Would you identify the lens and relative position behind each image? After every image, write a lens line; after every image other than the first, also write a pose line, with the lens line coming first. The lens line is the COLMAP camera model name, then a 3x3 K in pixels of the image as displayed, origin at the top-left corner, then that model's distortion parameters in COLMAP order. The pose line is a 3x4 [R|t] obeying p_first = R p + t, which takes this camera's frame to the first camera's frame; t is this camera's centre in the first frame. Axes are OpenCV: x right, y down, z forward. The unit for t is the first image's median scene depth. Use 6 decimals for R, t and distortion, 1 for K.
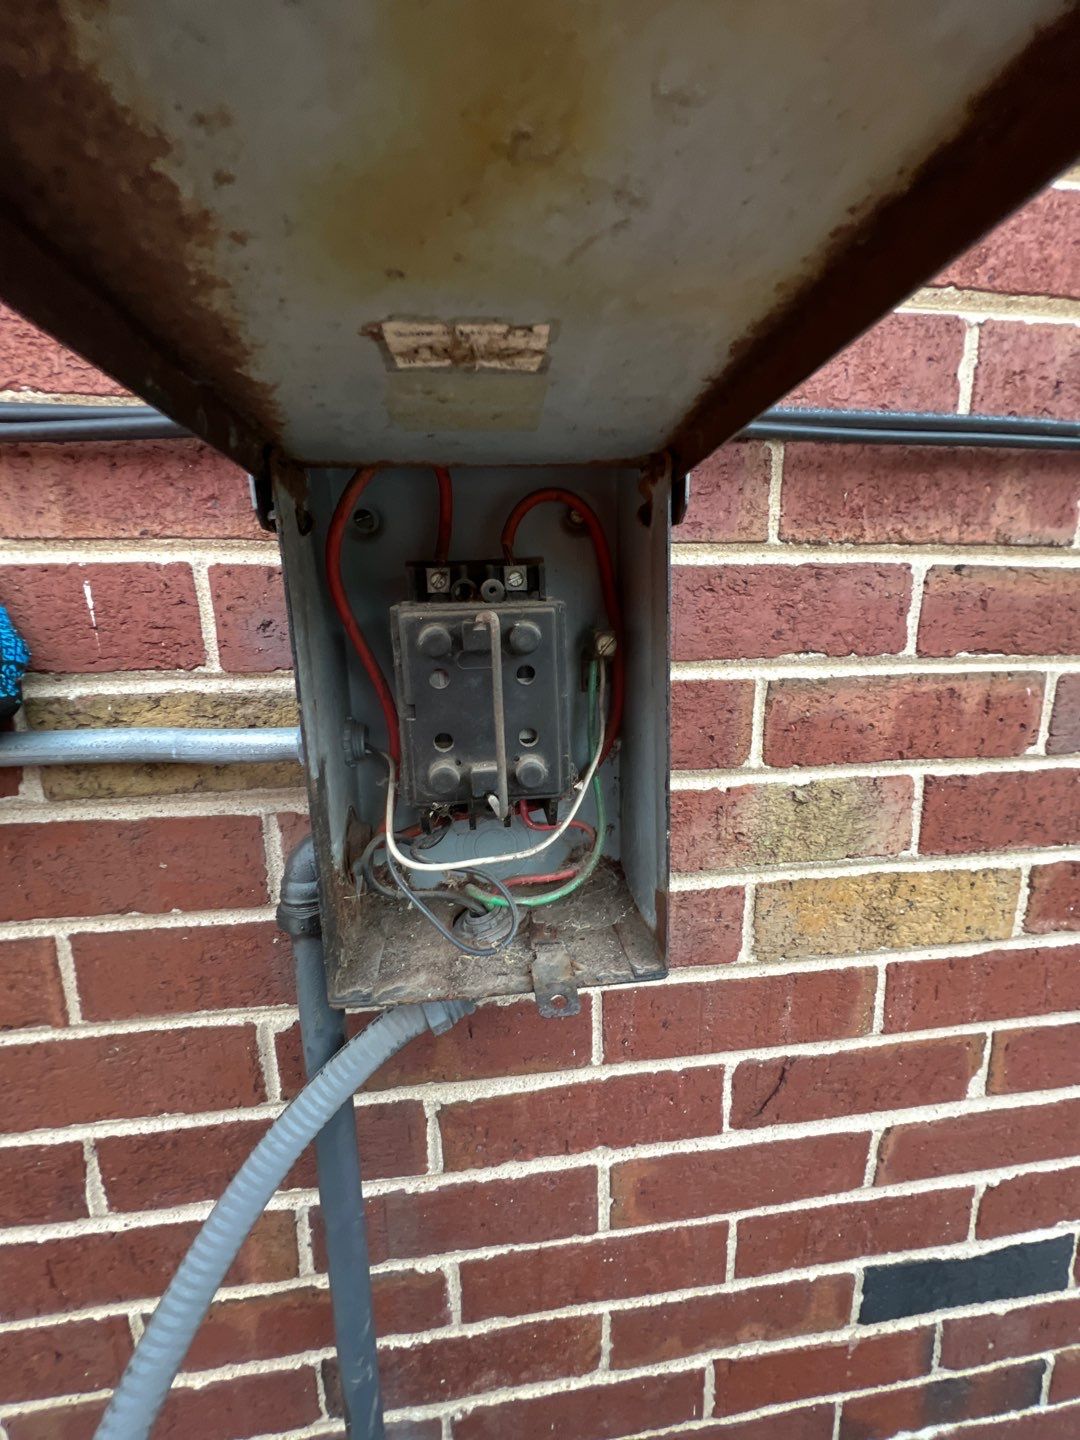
lens RADIAL K [[576.4, 0, 544.1], [0, 576.4, 714.3], [0, 0, 1]] dist [0.000122, -0.000212]
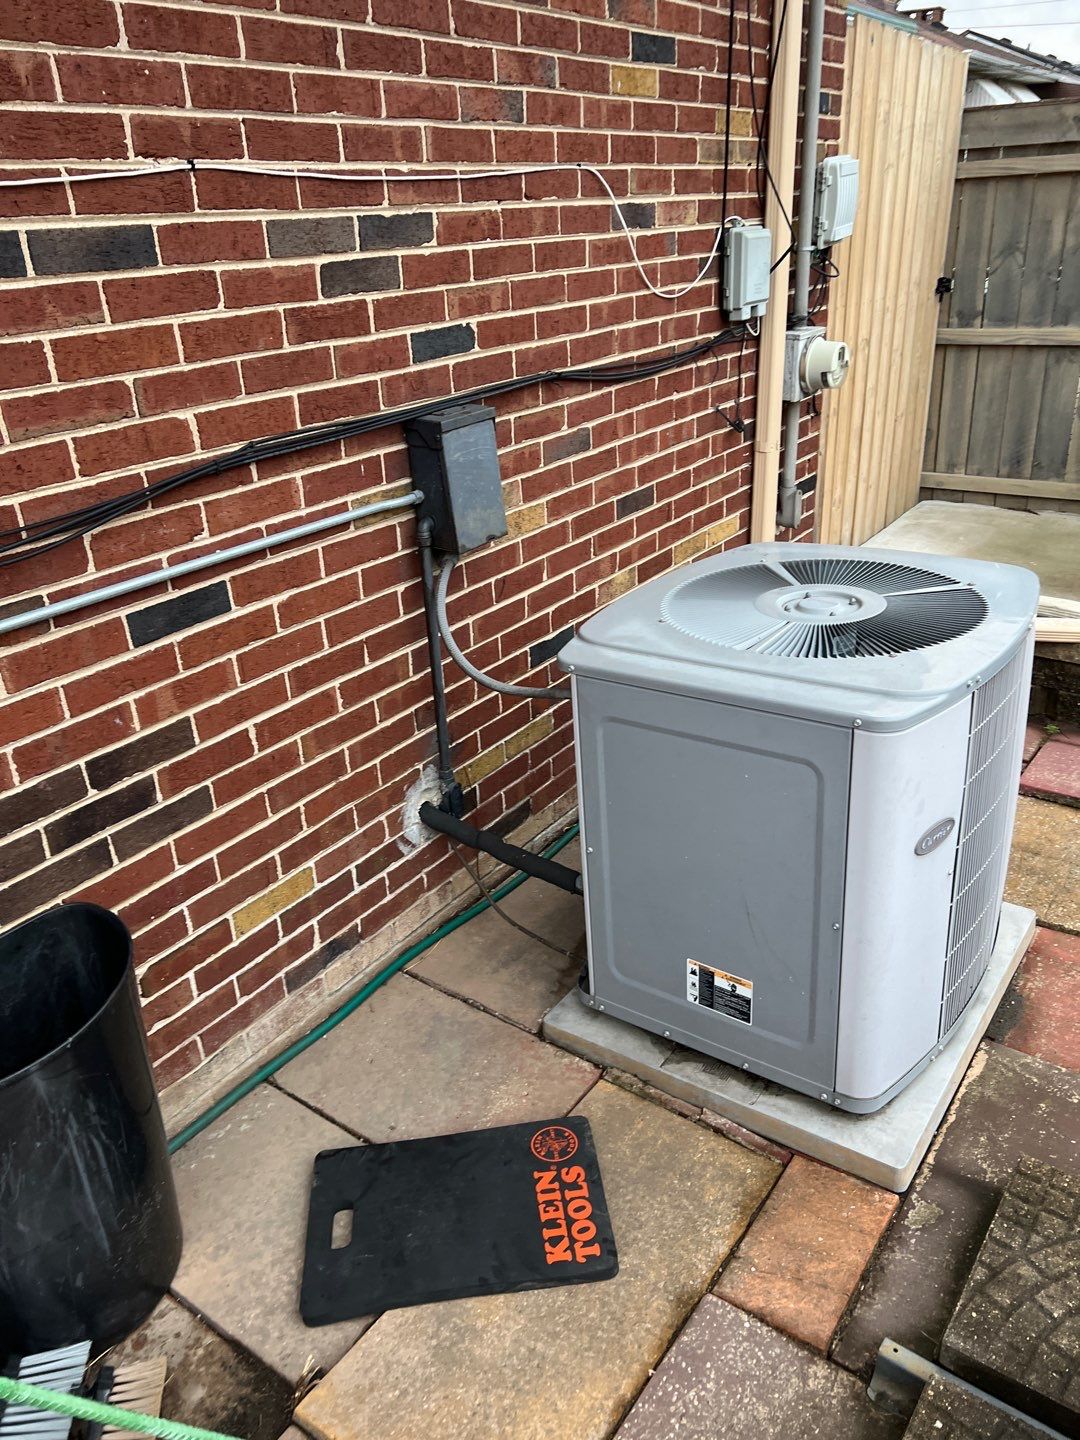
lens RADIAL K [[1065.9, 0, 540.8], [0, 1065.9, 714.1], [0, 0, 1]] dist [0.062369, -0.090247]
pose [[0.686419, -0.325159, 0.650462, -3.643940], [0.171030, 0.941561, 0.290192, -0.378784], [-0.706808, -0.087944, 0.701918, -3.467367]]
